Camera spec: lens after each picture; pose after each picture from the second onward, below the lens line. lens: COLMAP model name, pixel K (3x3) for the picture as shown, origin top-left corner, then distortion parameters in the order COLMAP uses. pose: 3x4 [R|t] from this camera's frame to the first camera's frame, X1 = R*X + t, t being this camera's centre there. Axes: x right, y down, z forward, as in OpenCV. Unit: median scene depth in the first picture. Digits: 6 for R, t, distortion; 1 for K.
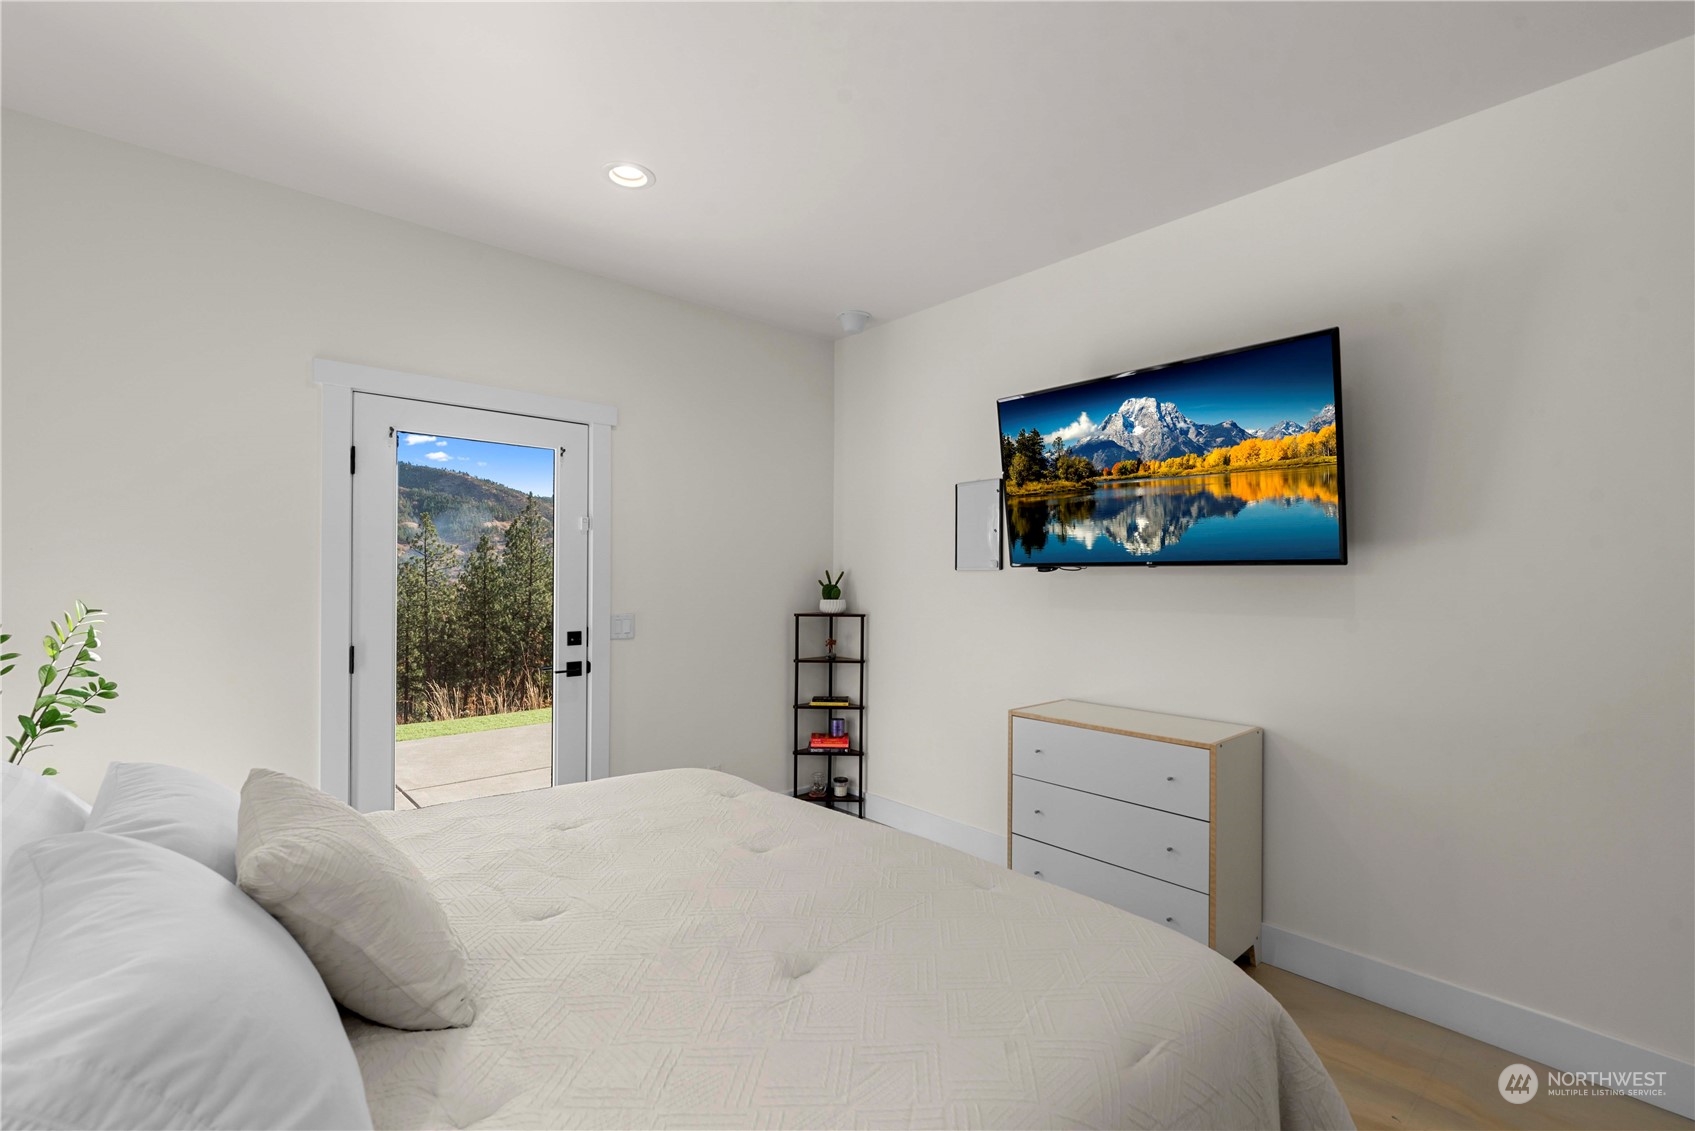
lens RADIAL K [[754.2, 0, 847.5], [0, 754.2, 565.5], [0, 0, 1]] dist [-0.001332, -0.000313]
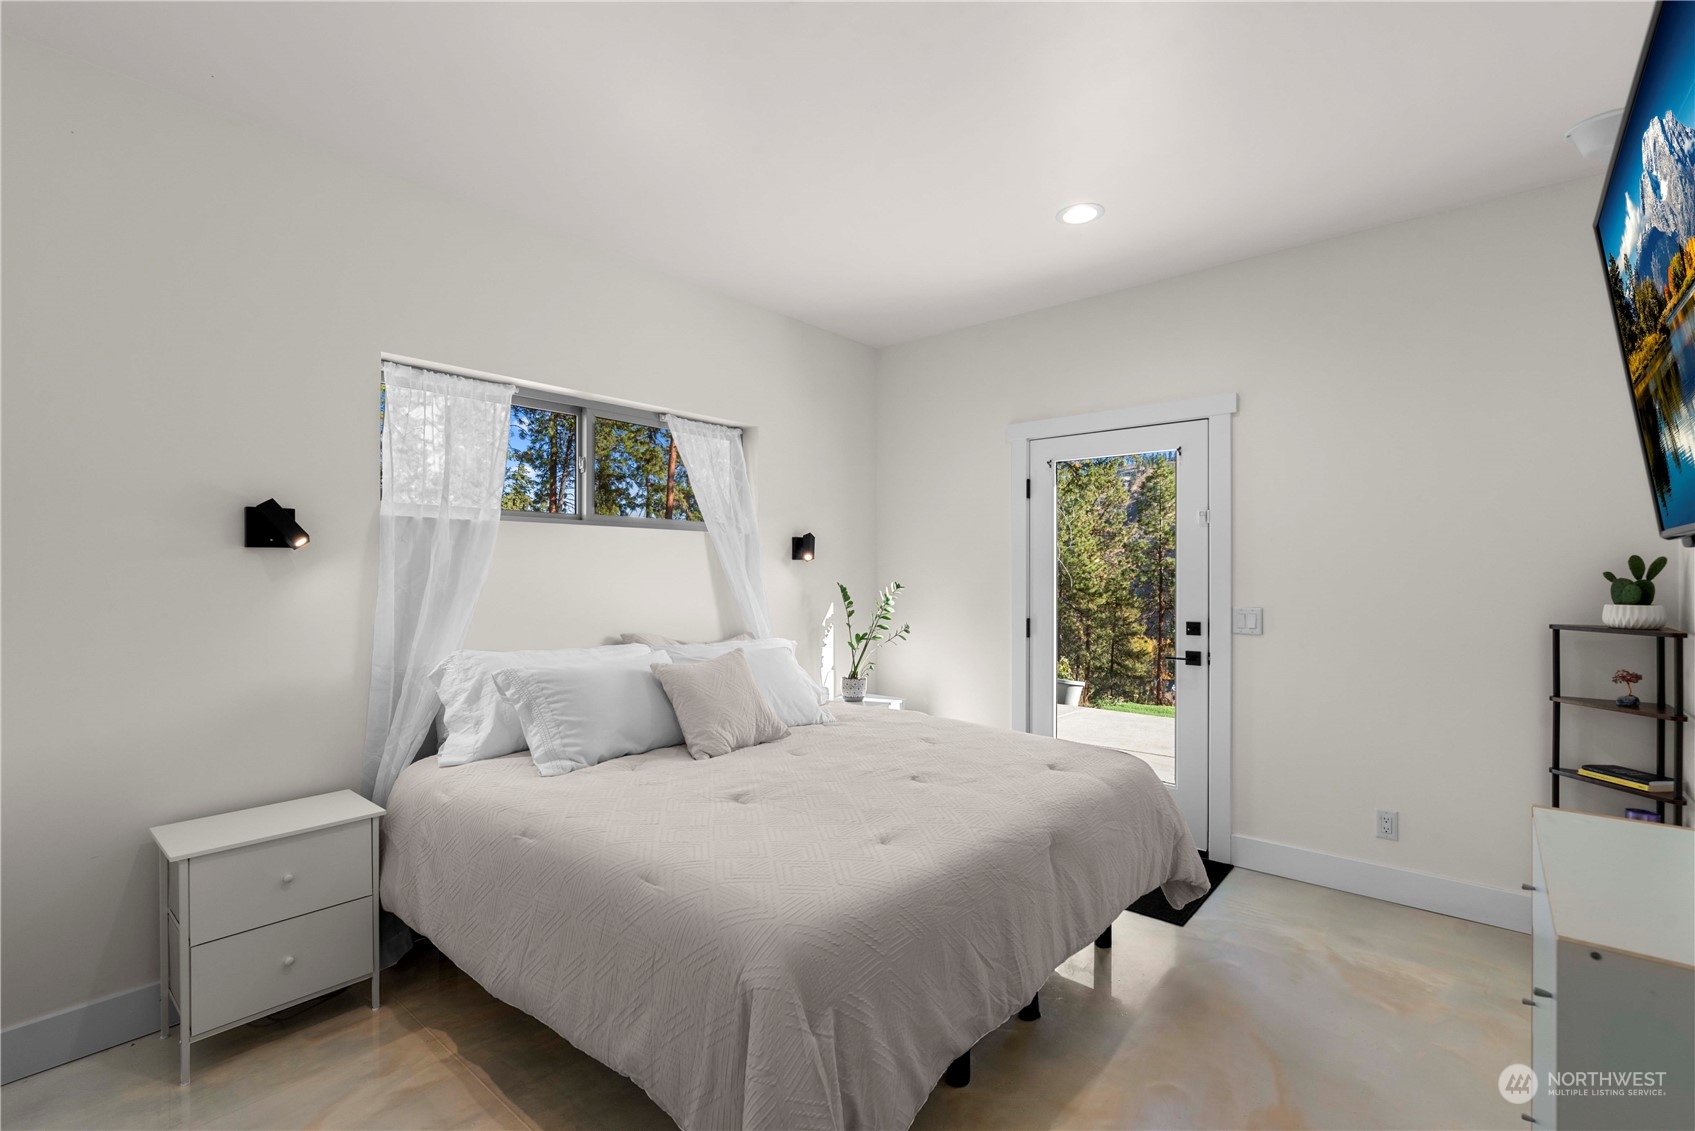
lens RADIAL K [[752.6, 0, 847.5], [0, 752.6, 565.5], [0, 0, 1]] dist [0.000833, 0.000106]
pose [[0.138896, -0.024514, -0.990004, 0.599425], [0.002785, 0.999699, -0.024363, 0.034182], [0.990303, 0.000627, 0.138922, 0.390323]]
